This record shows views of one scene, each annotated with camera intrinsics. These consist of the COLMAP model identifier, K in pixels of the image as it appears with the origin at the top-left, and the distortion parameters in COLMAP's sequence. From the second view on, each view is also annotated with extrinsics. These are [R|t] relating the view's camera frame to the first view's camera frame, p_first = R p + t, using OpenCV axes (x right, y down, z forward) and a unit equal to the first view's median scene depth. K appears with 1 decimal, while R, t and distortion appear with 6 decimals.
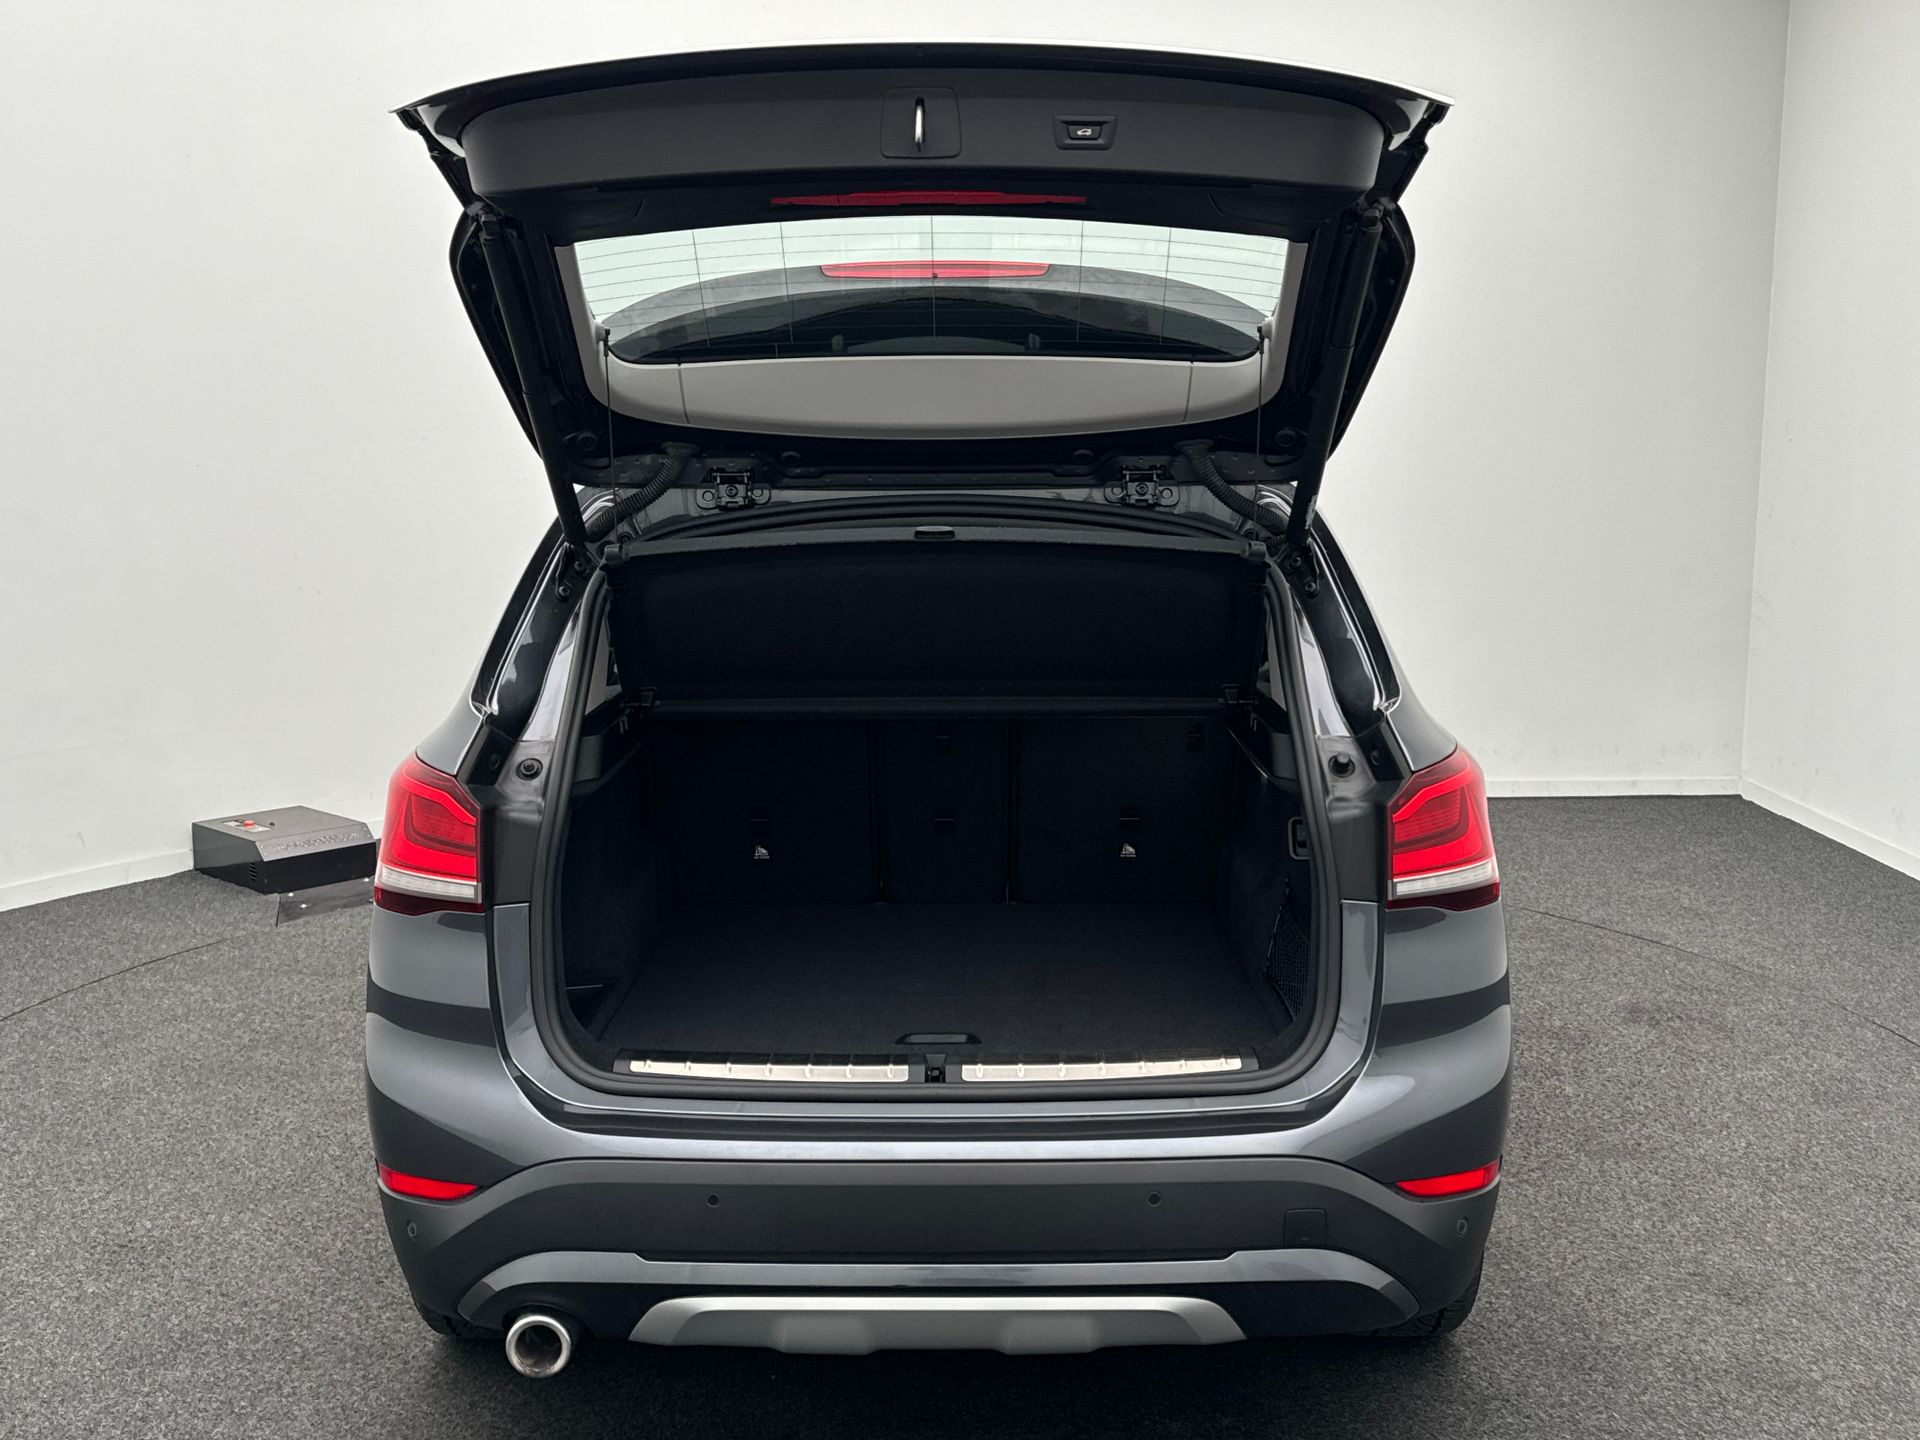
lens RADIAL K [[2017.8, 0, 960.0], [0, 2017.8, 720.0], [0, 0, 1]] dist [0.000084, 0.000412]
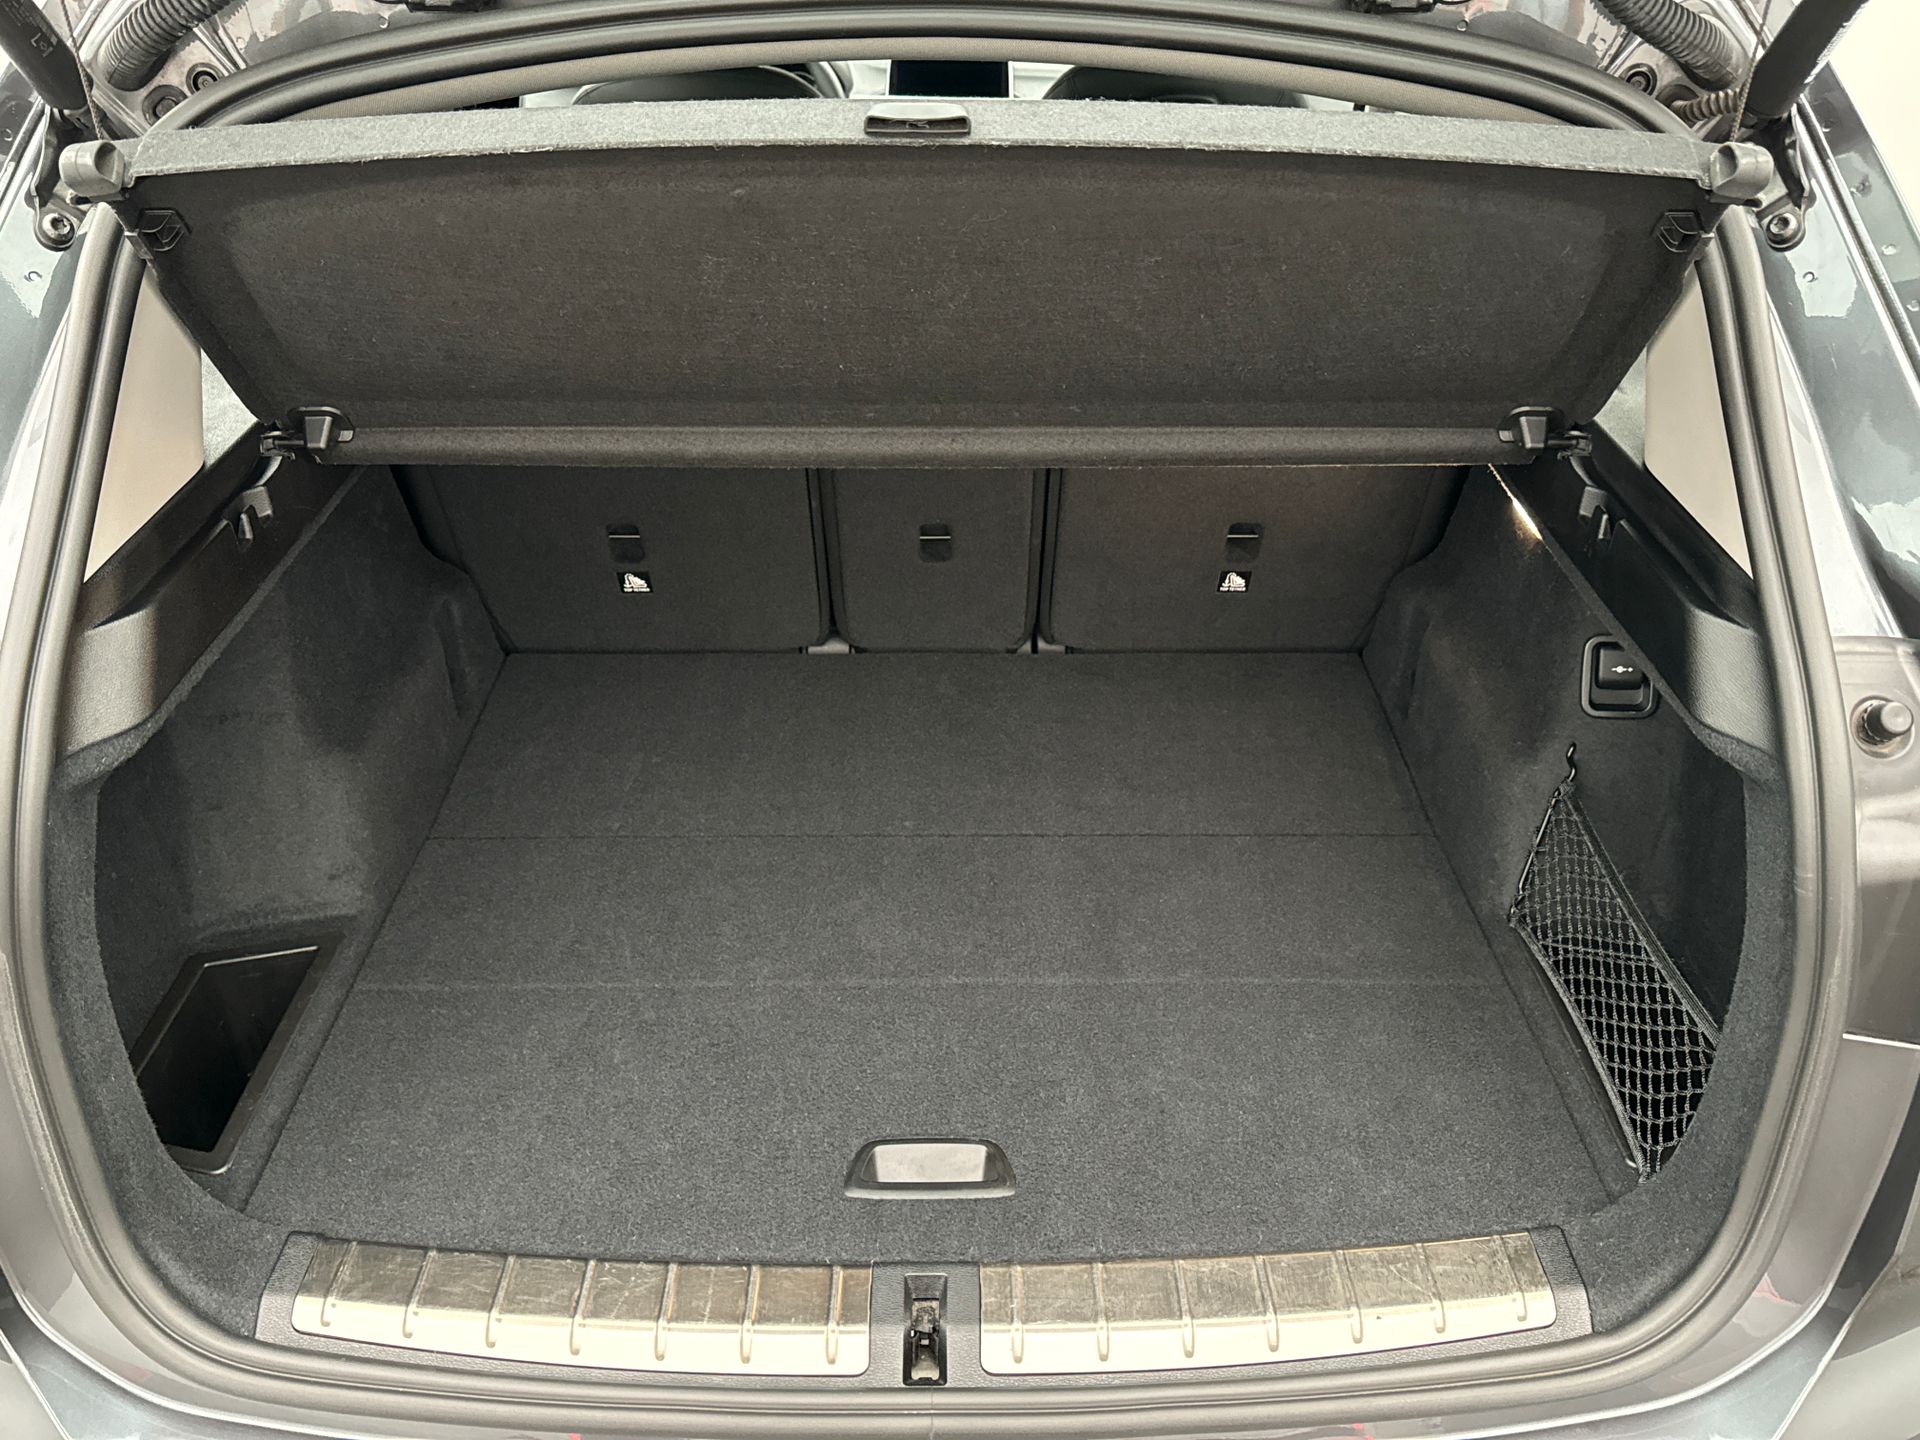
lens RADIAL K [[1600.7, 0, 971.2], [0, 1600.7, 720.0], [0, 0, 1]] dist [0.148047, -0.276422]
pose [[0.999768, -0.003747, 0.021202, -0.008849], [-0.004658, 0.923785, 0.382883, -0.102366], [-0.021021, -0.382893, 0.923553, 0.650988]]
